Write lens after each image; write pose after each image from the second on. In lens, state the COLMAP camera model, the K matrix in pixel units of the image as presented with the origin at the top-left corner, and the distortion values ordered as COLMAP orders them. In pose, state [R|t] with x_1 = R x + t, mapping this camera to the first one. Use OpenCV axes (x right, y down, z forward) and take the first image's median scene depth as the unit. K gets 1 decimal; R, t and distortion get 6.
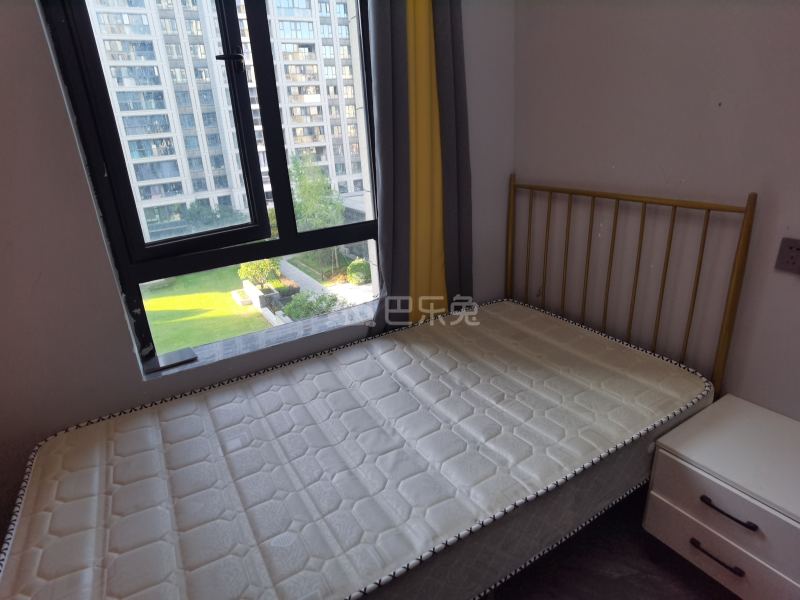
lens RADIAL K [[468.8, 0, 400.0], [0, 468.8, 300.0], [0, 0, 1]] dist [-0.037234, -0.001155]
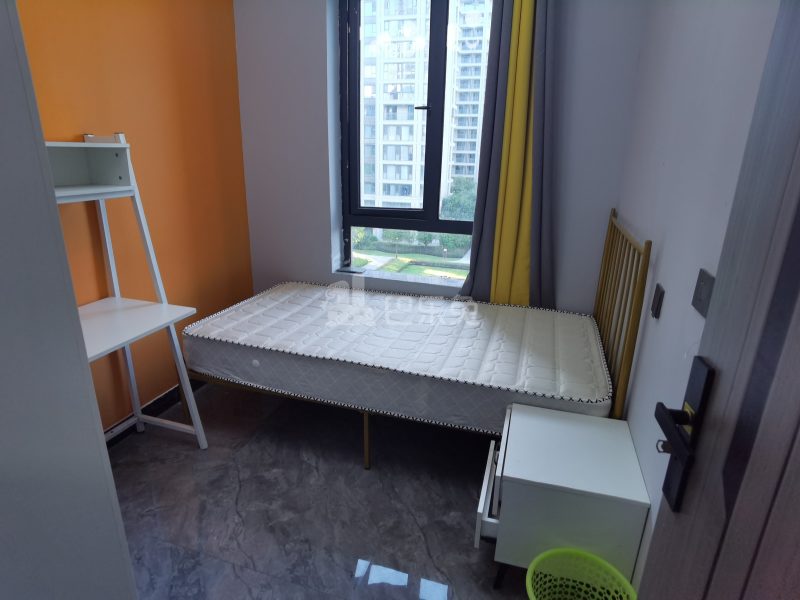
lens RADIAL K [[467.7, 0, 400.0], [0, 467.7, 300.0], [0, 0, 1]] dist [-0.000122, 0.001271]
pose [[0.671925, 0.299016, -0.677573, 0.959994], [-0.320020, 0.942279, 0.098479, -0.003343], [0.667910, 0.150666, 0.728832, -0.213672]]
